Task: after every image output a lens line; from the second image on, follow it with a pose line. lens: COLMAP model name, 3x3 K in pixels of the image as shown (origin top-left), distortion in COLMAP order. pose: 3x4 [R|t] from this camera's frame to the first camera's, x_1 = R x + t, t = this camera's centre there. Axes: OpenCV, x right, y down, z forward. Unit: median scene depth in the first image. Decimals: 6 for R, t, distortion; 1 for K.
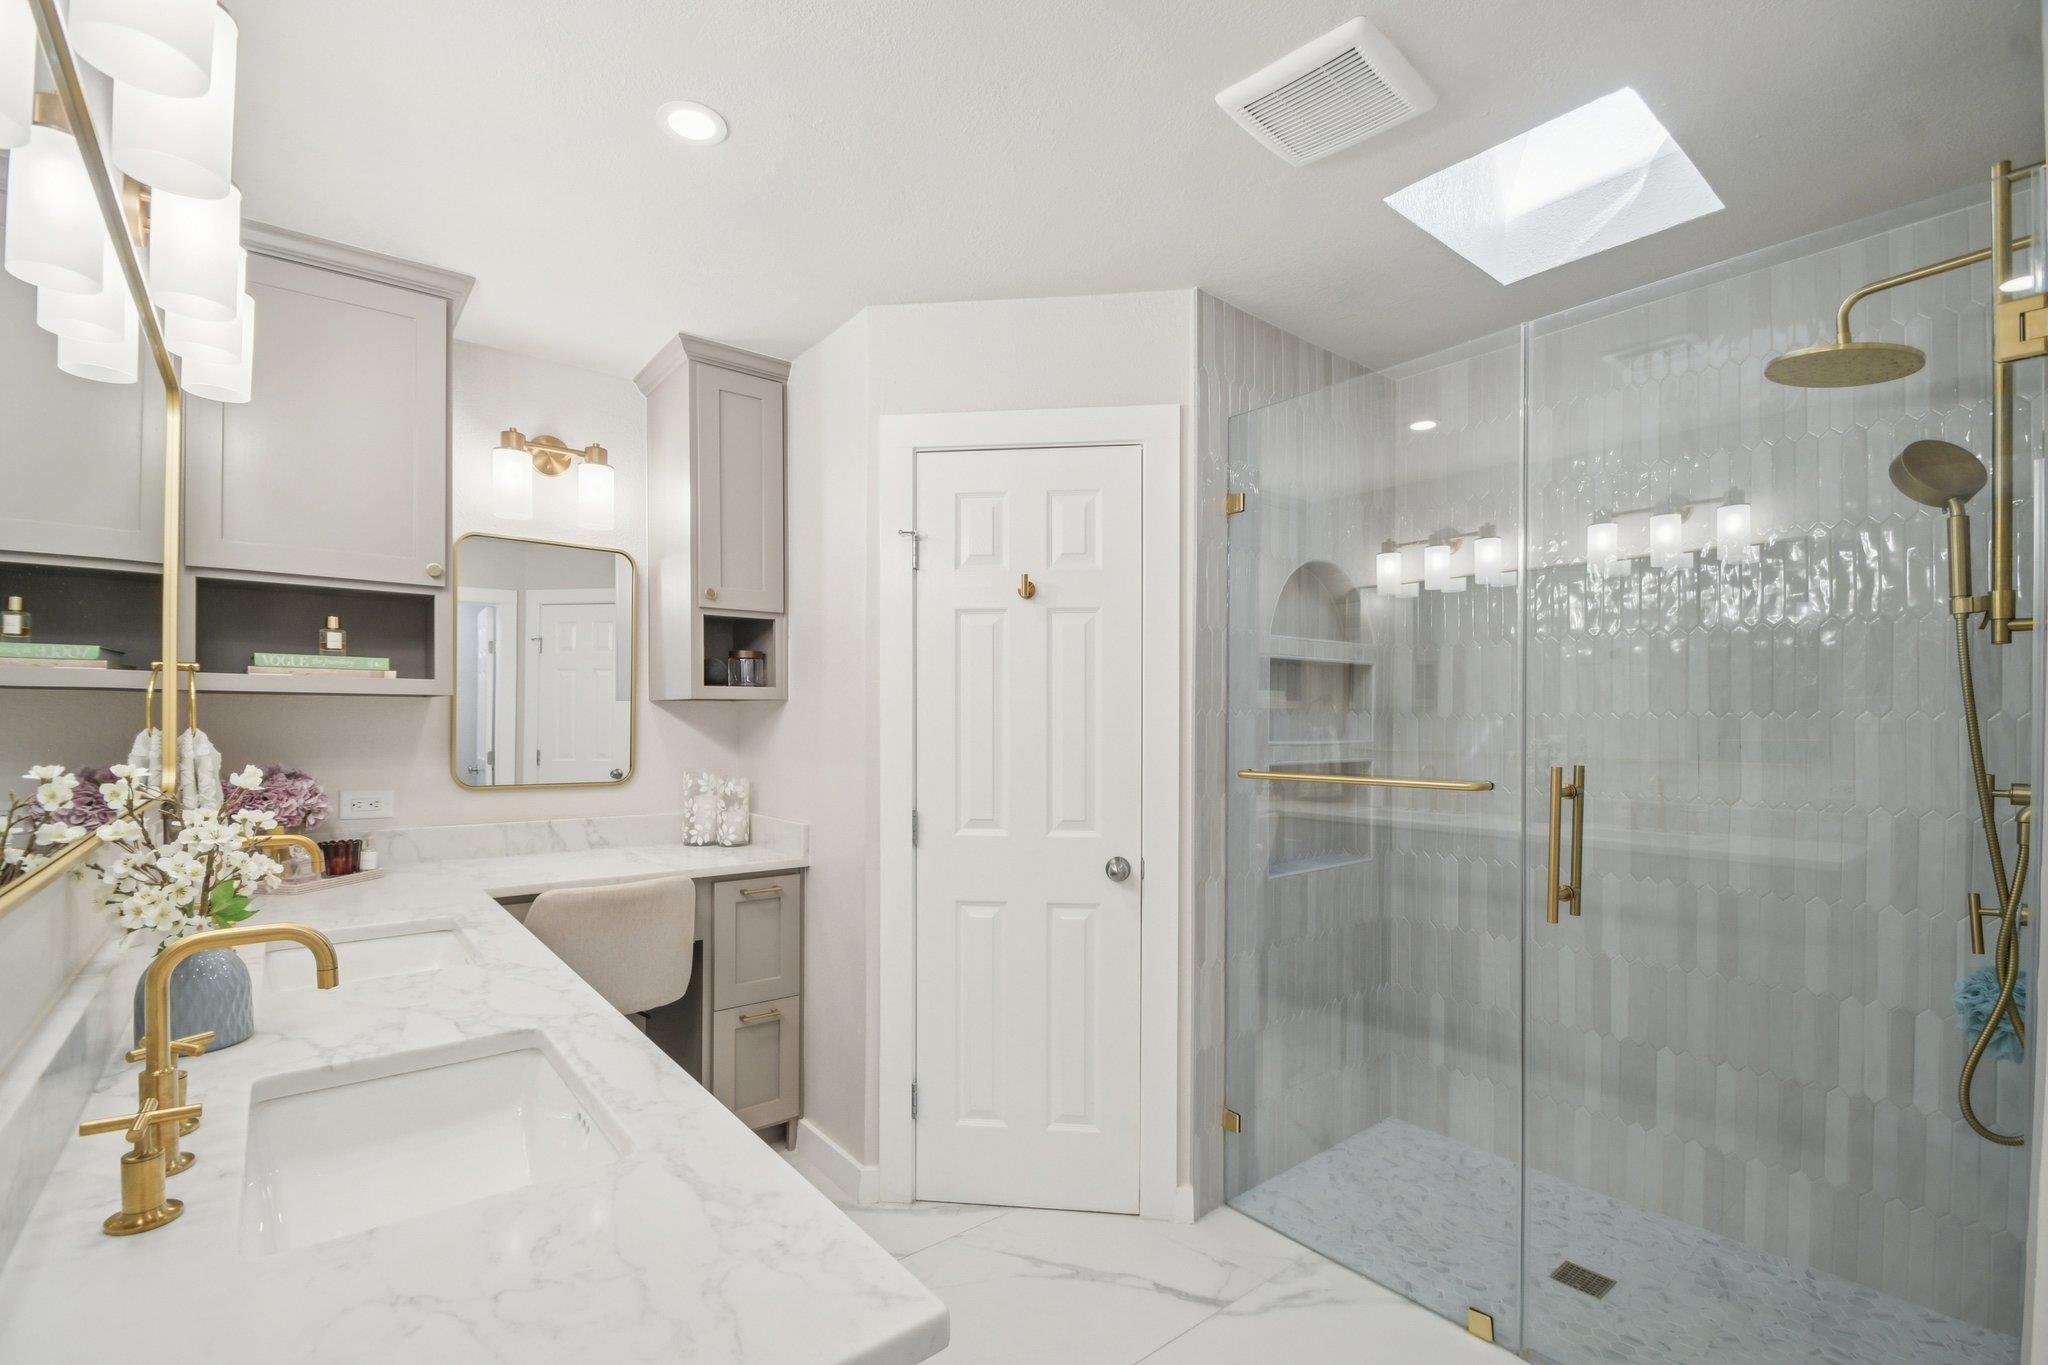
lens RADIAL K [[906.1, 0, 1016.9], [0, 906.1, 718.6], [0, 0, 1]] dist [0.005241, -0.011560]
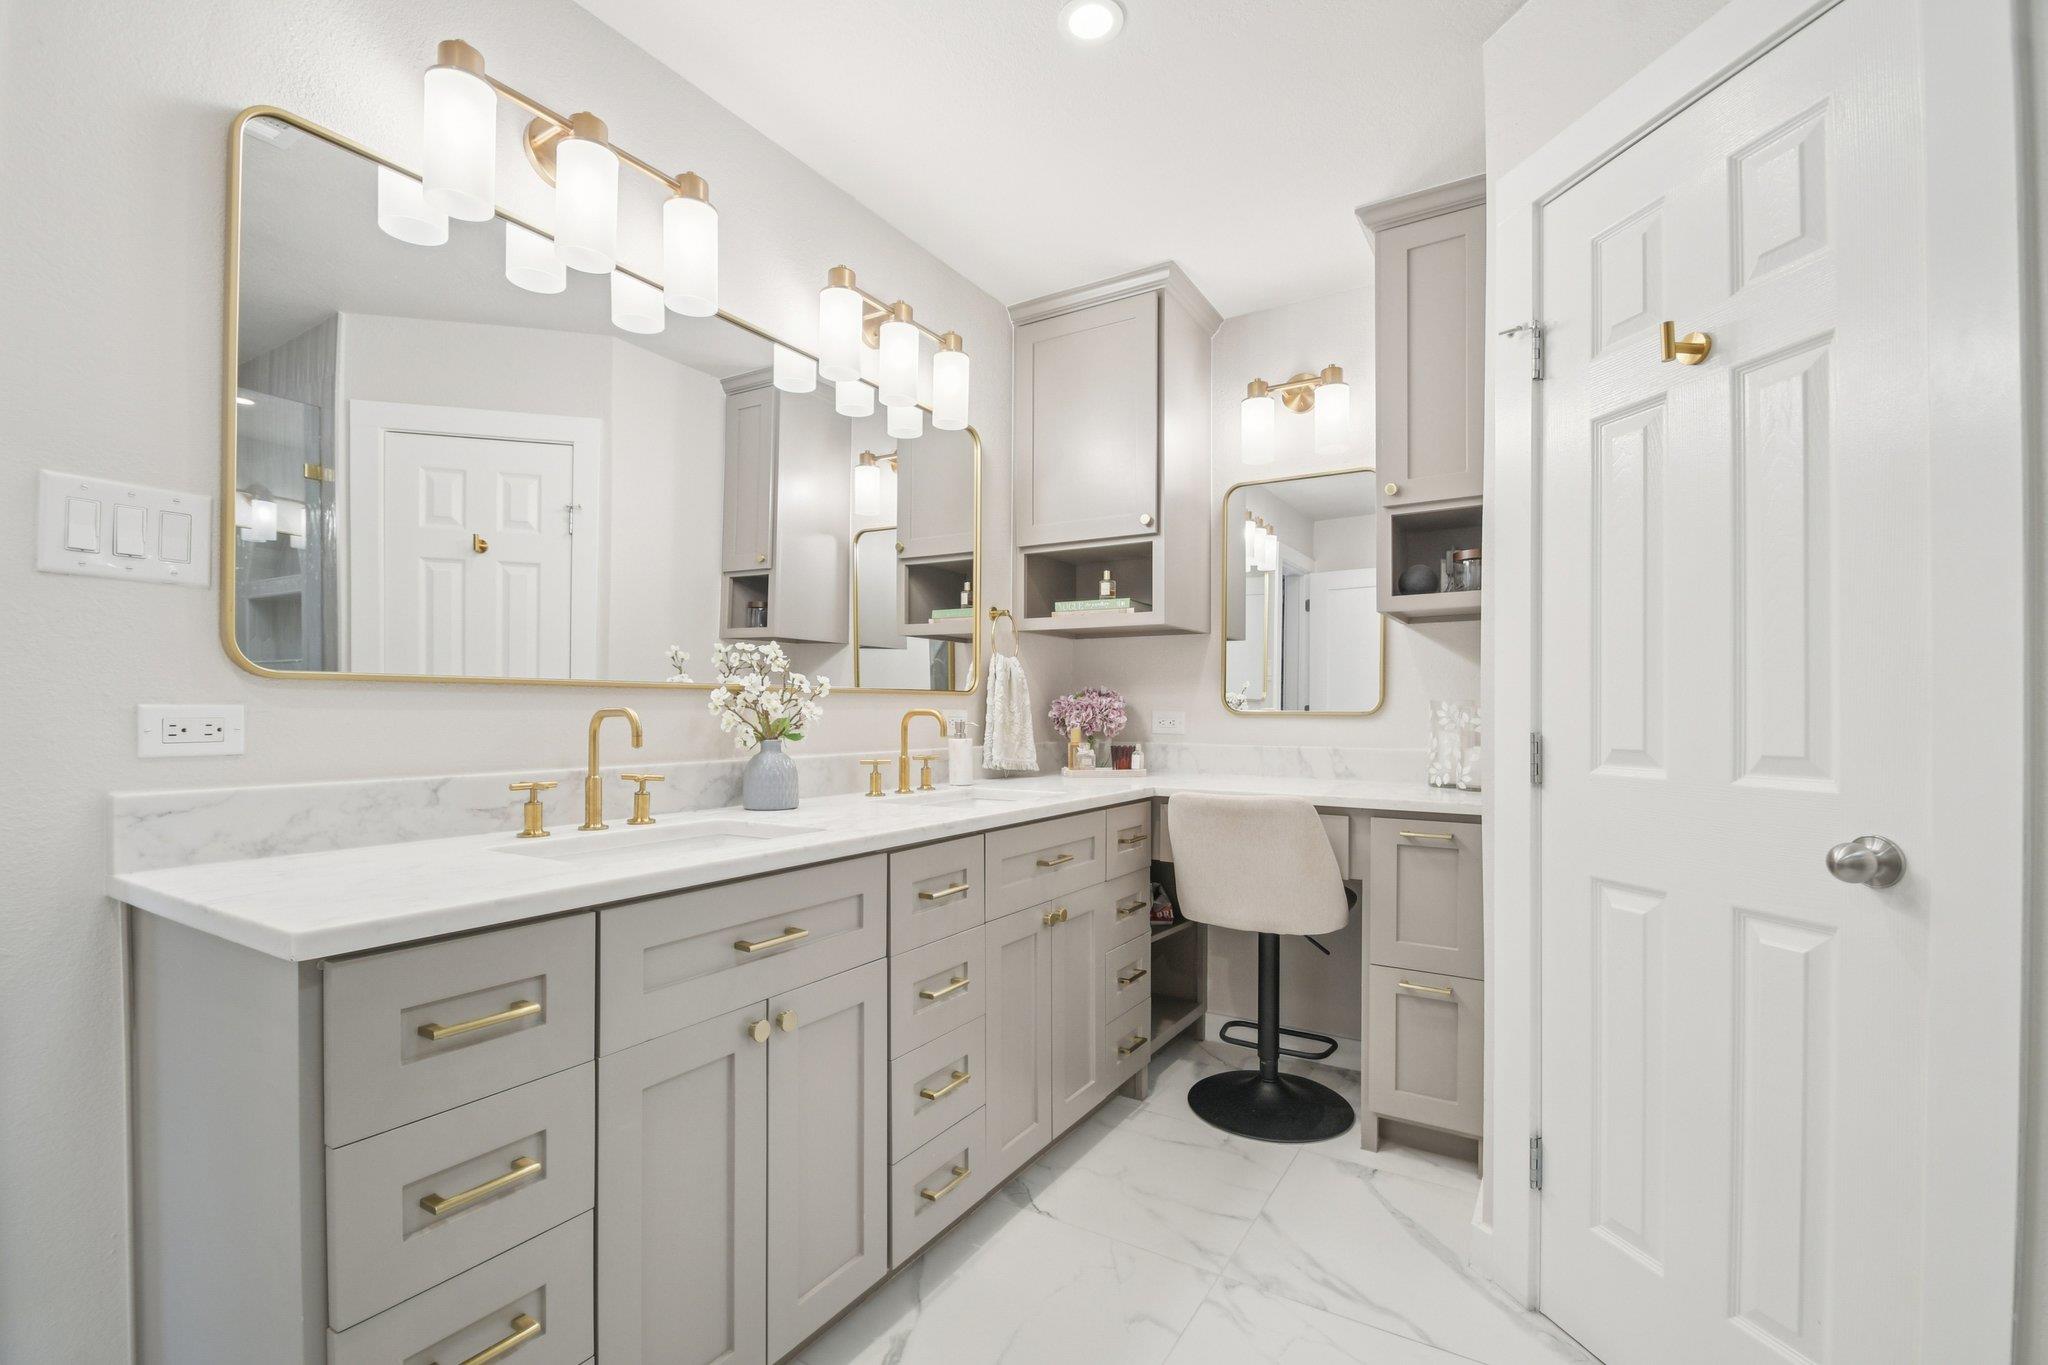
lens RADIAL K [[904.4, 0, 1027.3], [0, 904.4, 710.0], [0, 0, 1]] dist [-0.001249, -0.000231]
pose [[0.349185, -0.003567, -0.937047, 0.394728], [-0.000079, 0.999993, -0.003836, 0.086667], [0.937054, 0.001413, 0.349183, 0.410350]]
